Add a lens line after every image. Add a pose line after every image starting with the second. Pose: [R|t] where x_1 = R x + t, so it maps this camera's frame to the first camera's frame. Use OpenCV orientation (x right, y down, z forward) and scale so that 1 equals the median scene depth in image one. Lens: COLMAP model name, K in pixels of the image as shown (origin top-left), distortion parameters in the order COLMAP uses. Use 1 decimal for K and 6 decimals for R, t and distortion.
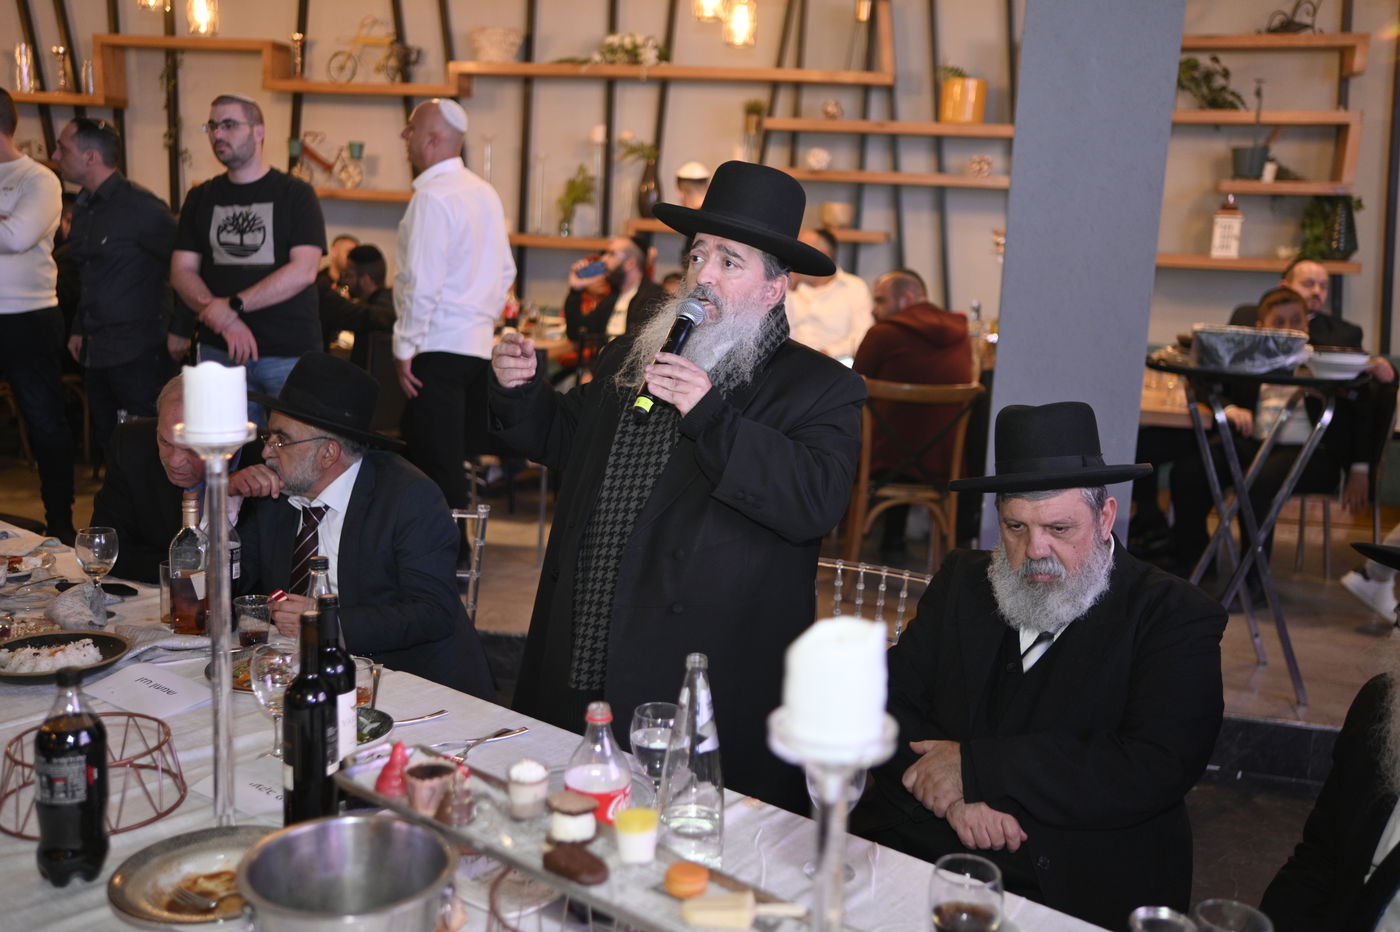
lens RADIAL K [[1513.5, 0, 665.1], [0, 1513.5, 461.5], [0, 0, 1]] dist [0.040564, 0.401993]
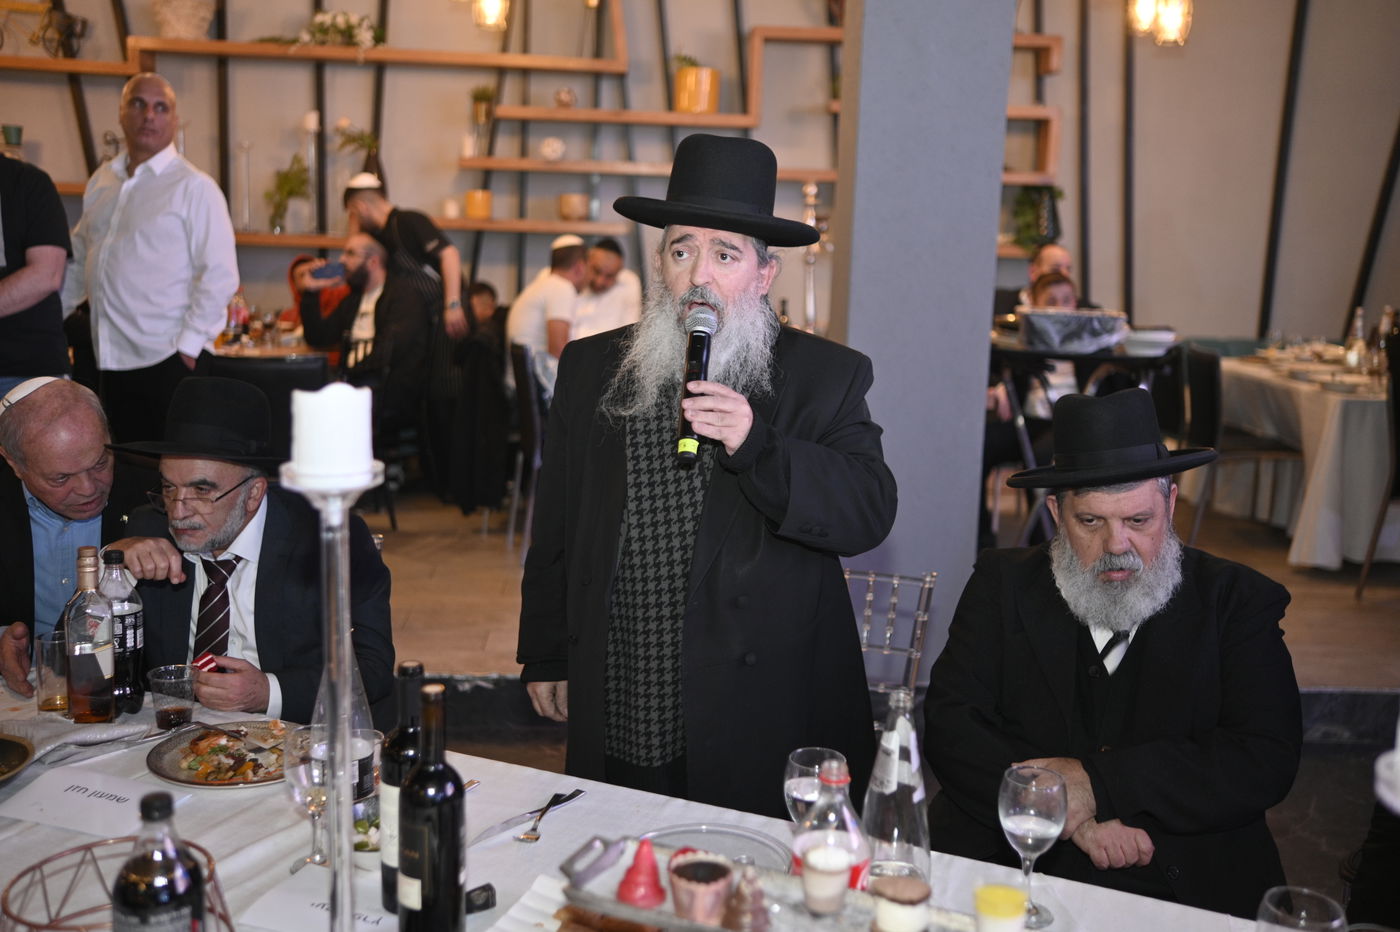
lens RADIAL K [[1513.5, 0, 665.1], [0, 1513.5, 461.5], [0, 0, 1]] dist [0.040564, 0.401993]
pose [[0.962803, -0.059481, 0.263575, -0.096243], [0.058790, 0.998215, 0.010516, -0.007110], [-0.263730, 0.005370, 0.964582, 0.053256]]
